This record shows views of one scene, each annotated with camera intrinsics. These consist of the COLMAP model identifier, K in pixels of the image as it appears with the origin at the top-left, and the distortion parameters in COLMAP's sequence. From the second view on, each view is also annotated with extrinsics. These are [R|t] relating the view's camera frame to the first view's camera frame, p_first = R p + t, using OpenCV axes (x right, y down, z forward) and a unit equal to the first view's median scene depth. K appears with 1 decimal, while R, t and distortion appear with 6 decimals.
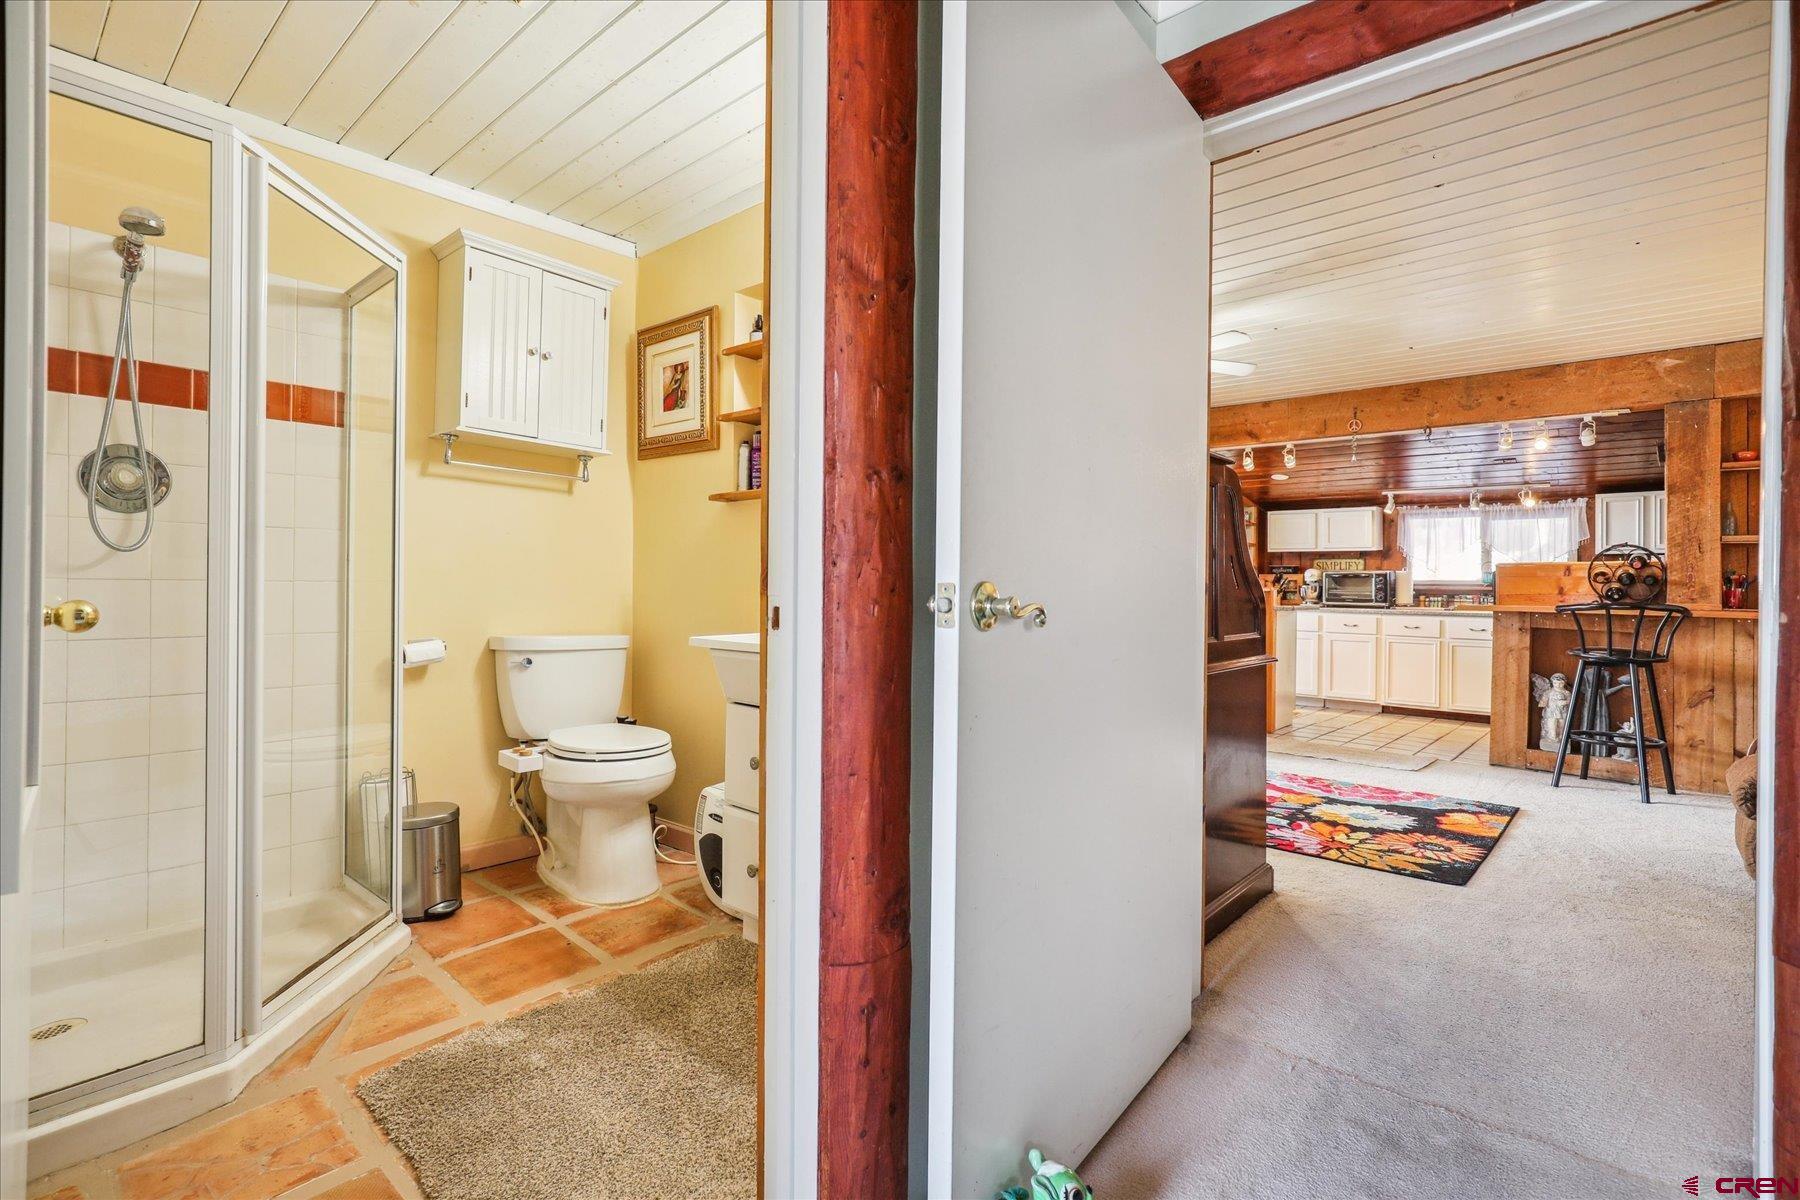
lens RADIAL K [[845.1, 0, 896.5], [0, 845.1, 595.5], [0, 0, 1]] dist [-0.001933, 0.000014]
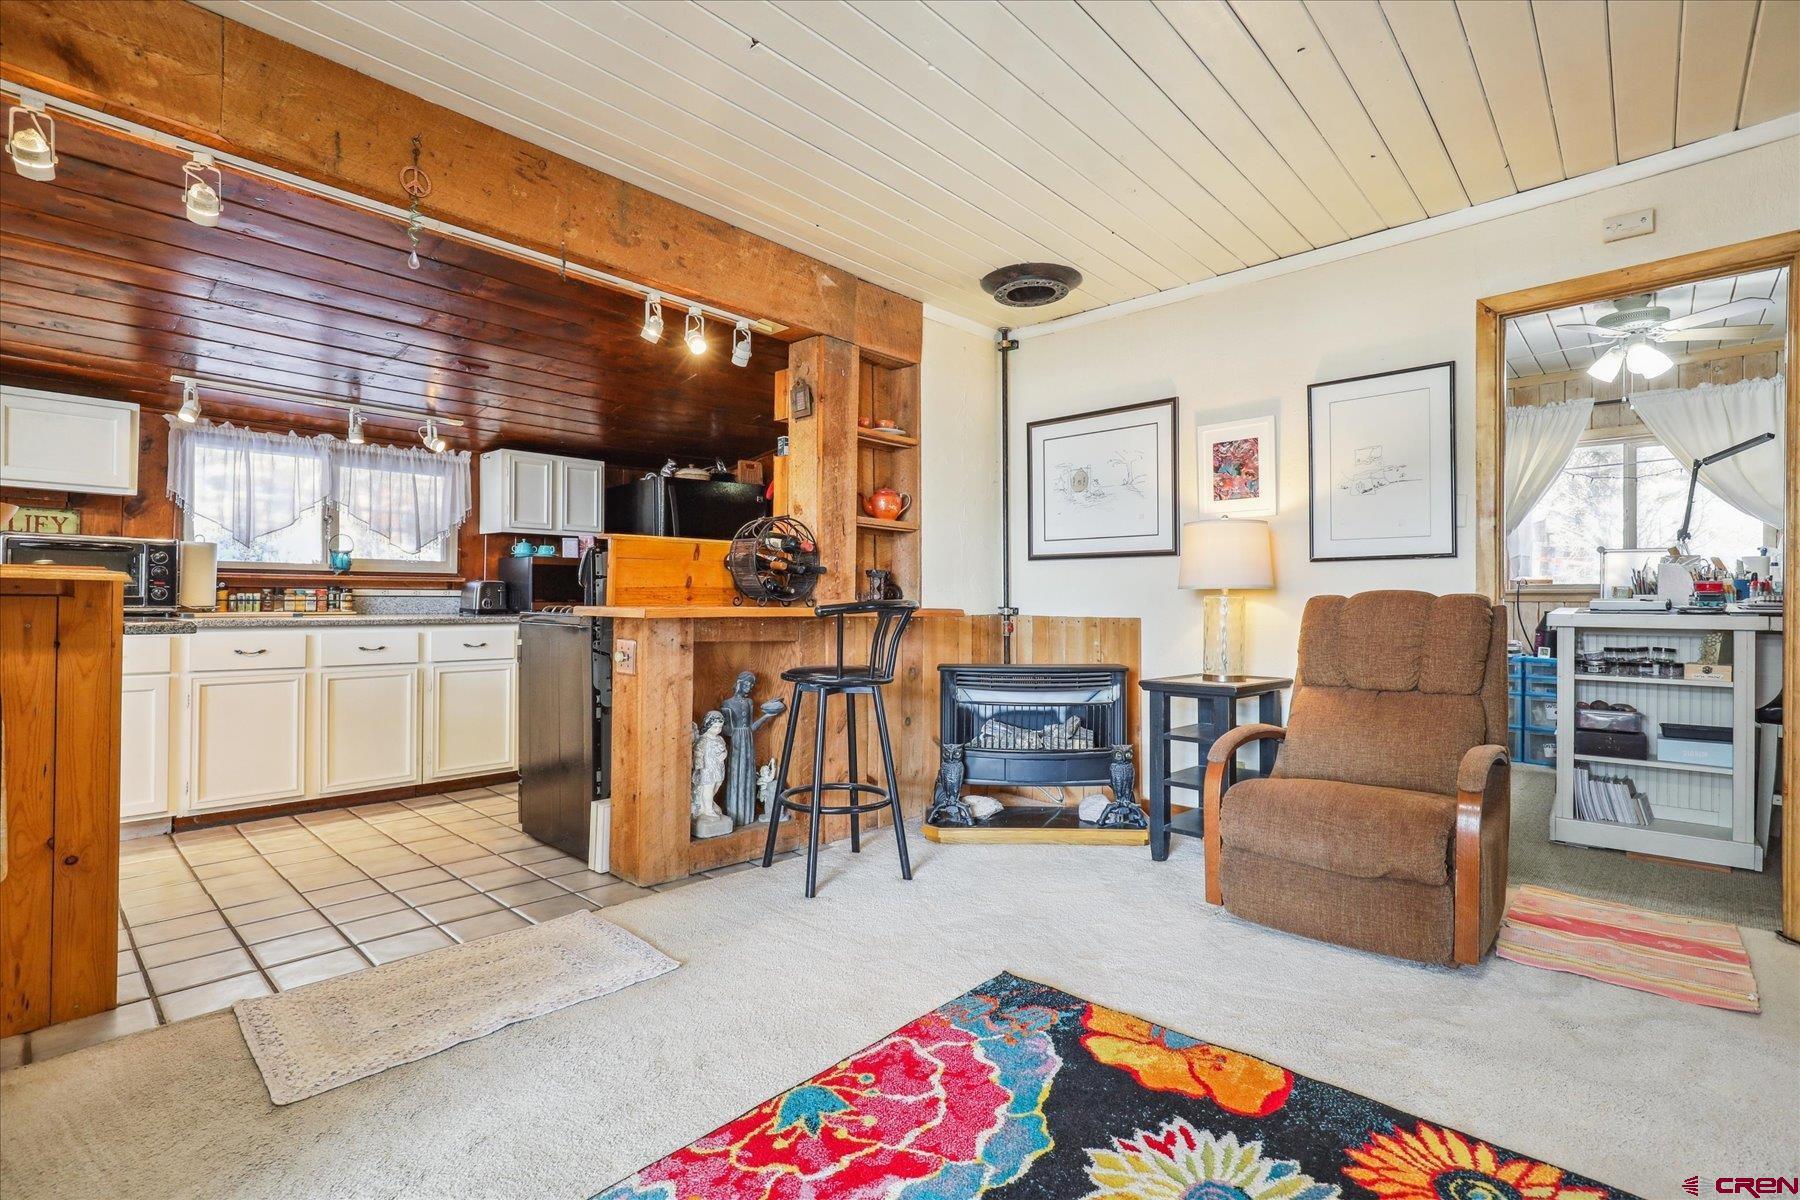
lens RADIAL K [[845.1, 0, 895.4], [0, 845.1, 591.4], [0, 0, 1]] dist [-0.001933, 0.000014]
pose [[0.016982, -0.002513, 0.999853, 0.107913], [0.000213, 0.999997, 0.002510, -0.000134], [-0.999856, 0.000170, 0.016983, 0.622424]]
